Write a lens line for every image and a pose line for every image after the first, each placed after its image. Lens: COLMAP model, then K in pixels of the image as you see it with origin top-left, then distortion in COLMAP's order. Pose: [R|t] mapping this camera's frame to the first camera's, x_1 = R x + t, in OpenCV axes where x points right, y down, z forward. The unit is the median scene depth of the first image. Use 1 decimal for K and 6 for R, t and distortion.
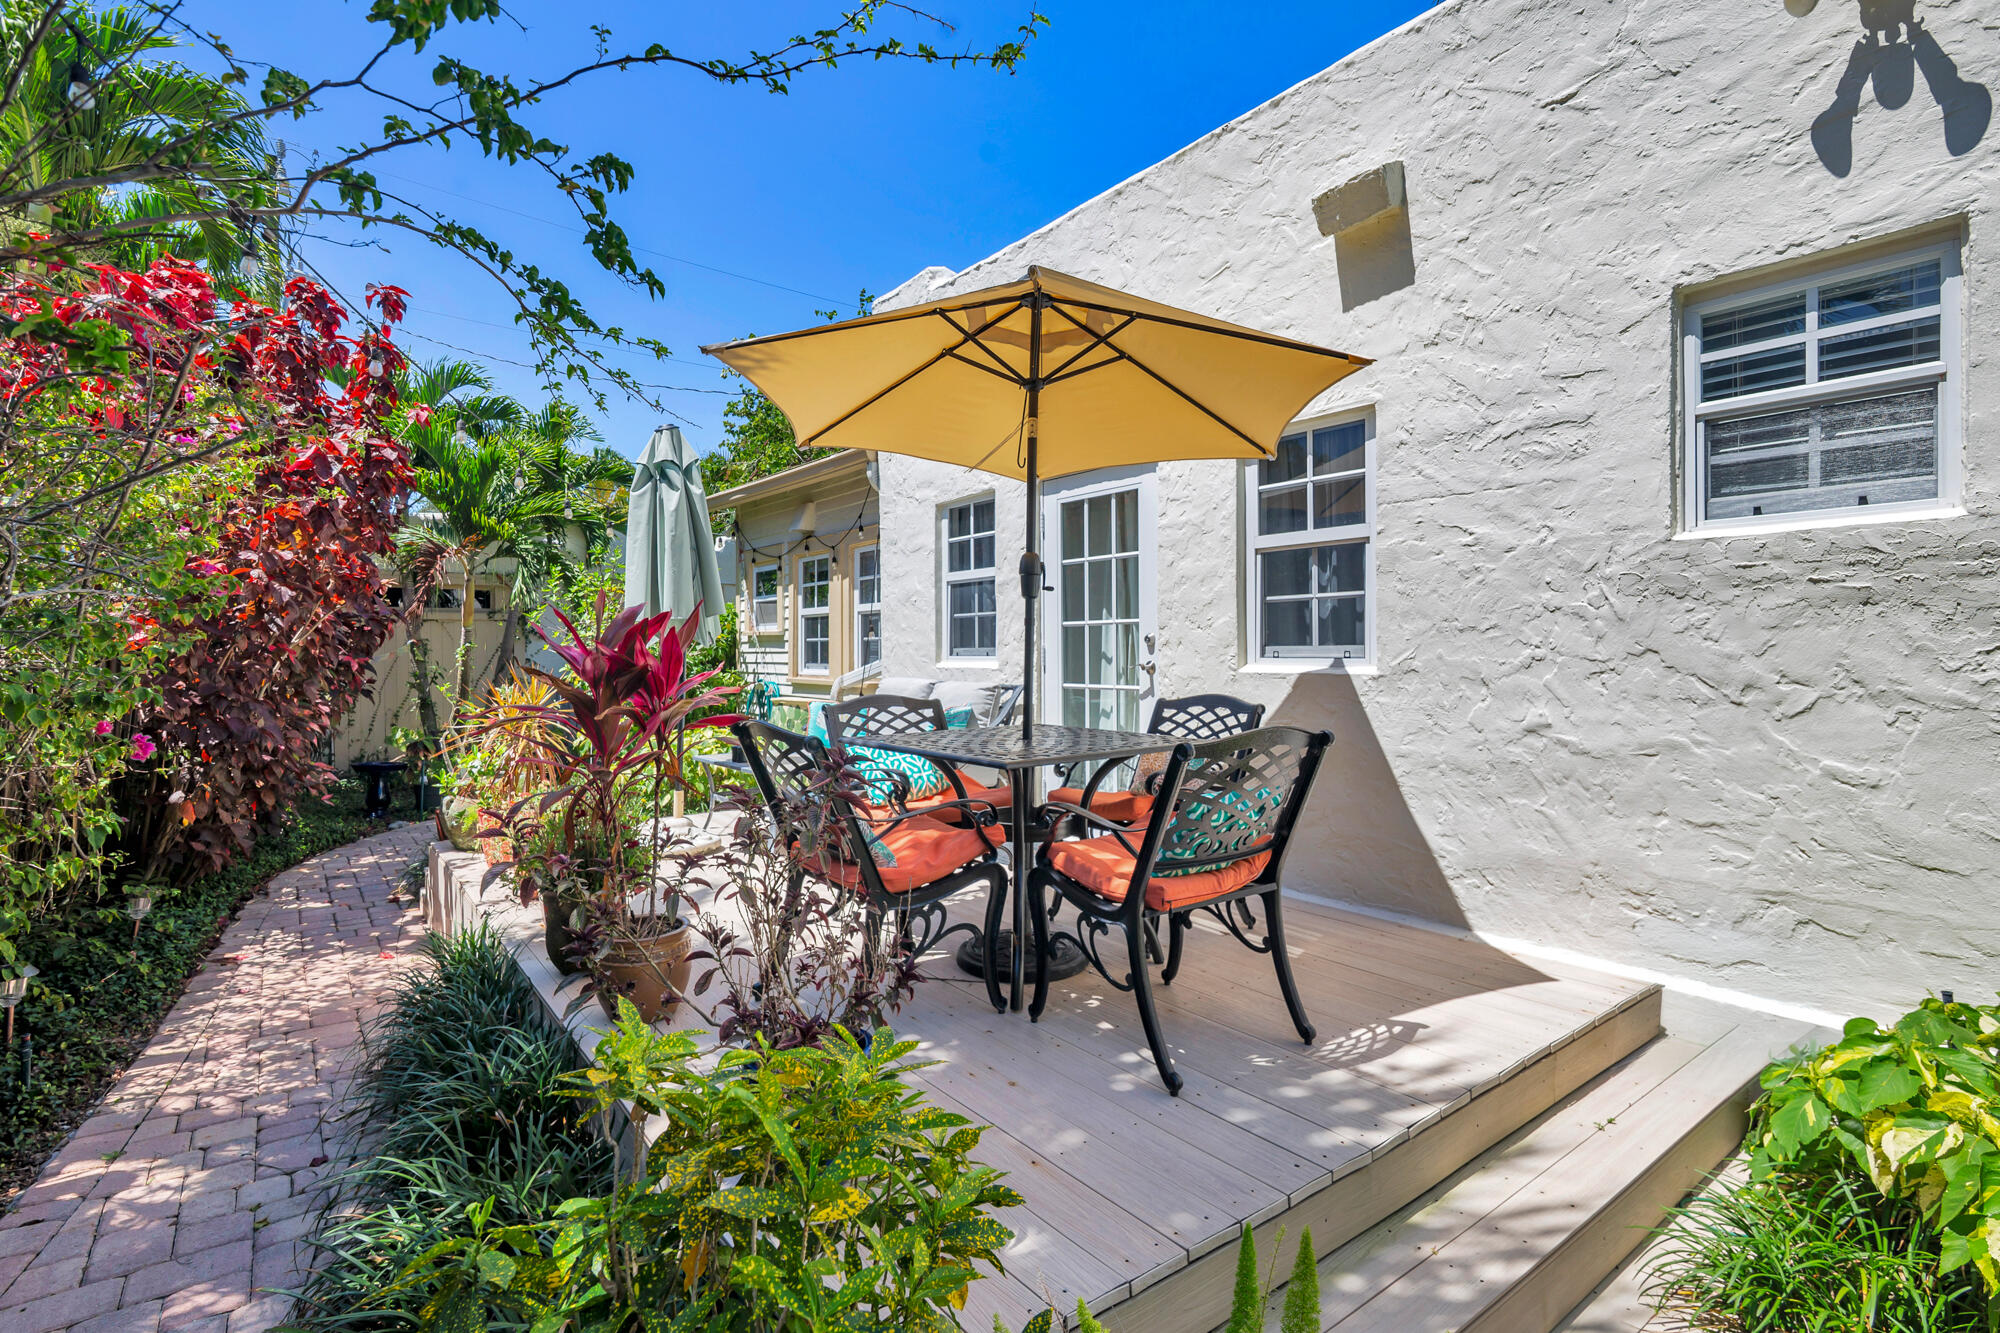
lens RADIAL K [[950.9, 0, 992.3], [0, 950.9, 656.6], [0, 0, 1]] dist [0.000058, -0.000185]
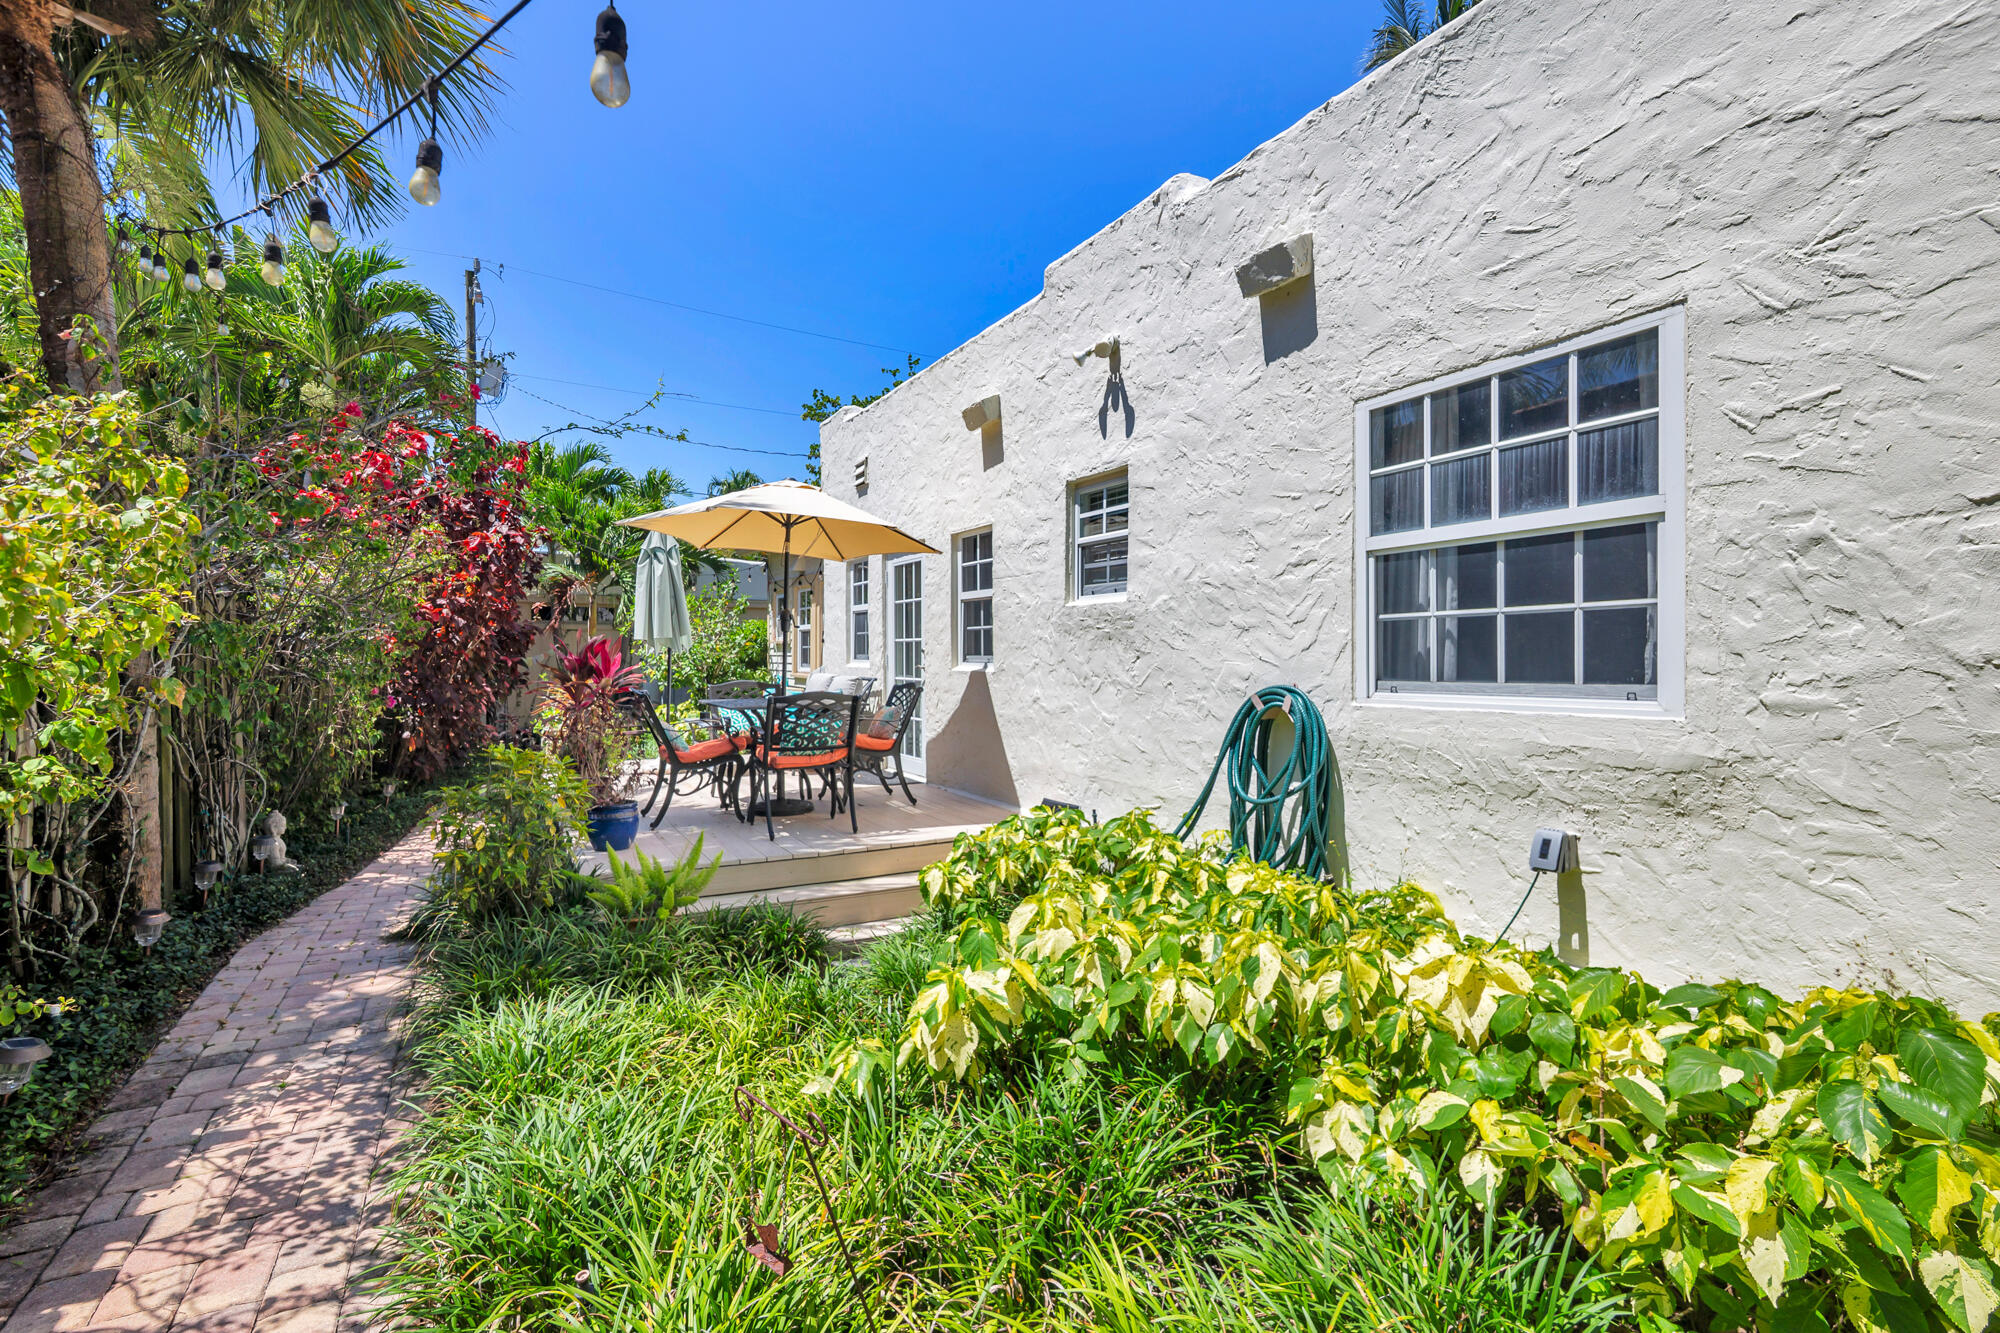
lens RADIAL K [[950.9, 0, 1008.0], [0, 950.9, 670.5], [0, 0, 1]] dist [0.000058, -0.000185]
pose [[0.989392, 0.007813, -0.145063, 0.630728], [-0.005736, 0.999875, 0.014732, -0.009881], [0.145160, -0.013744, 0.989313, -0.731544]]
